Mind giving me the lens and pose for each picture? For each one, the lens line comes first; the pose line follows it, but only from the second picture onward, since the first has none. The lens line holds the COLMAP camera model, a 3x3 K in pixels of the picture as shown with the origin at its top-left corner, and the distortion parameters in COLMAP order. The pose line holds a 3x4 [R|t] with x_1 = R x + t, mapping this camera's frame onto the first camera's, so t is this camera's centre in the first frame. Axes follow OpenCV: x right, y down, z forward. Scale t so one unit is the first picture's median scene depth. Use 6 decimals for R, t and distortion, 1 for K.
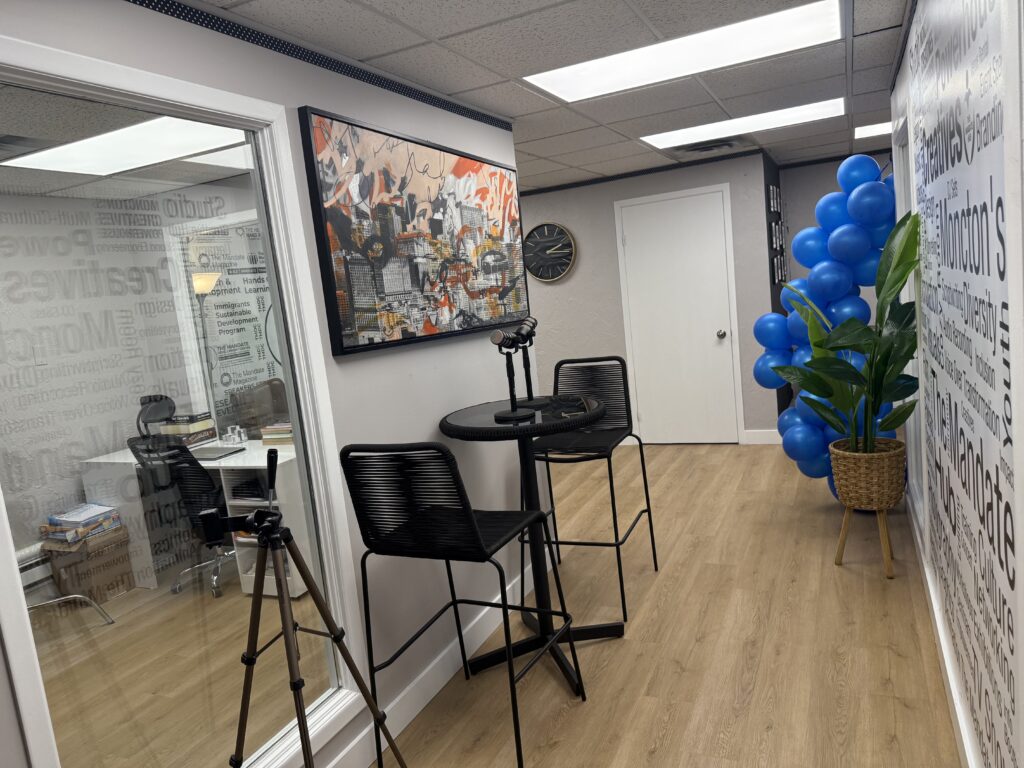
lens RADIAL K [[729.4, 0, 512.8], [0, 729.4, 385.8], [0, 0, 1]] dist [-0.010436, 0.002418]
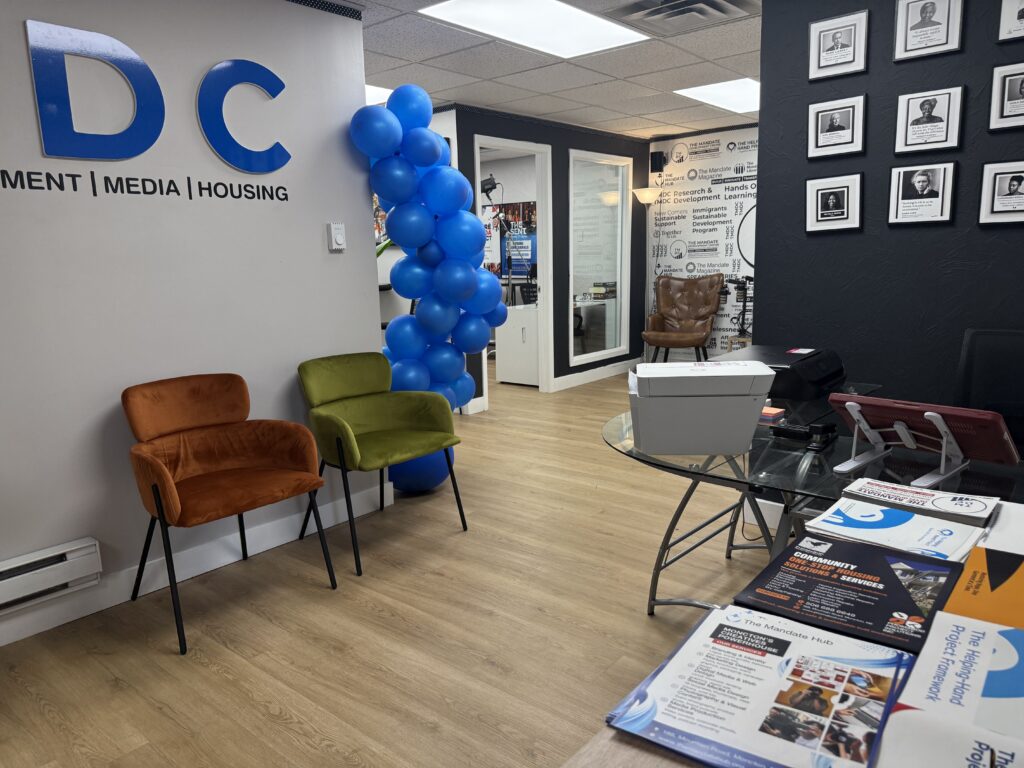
lens RADIAL K [[729.4, 0, 511.9], [0, 729.4, 383.7], [0, 0, 1]] dist [-0.010436, 0.002418]
pose [[-0.249738, 0.275702, -0.928234, 0.945719], [-0.071981, 0.950671, 0.301733, -0.178793], [0.965634, 0.142169, -0.217574, 0.983511]]
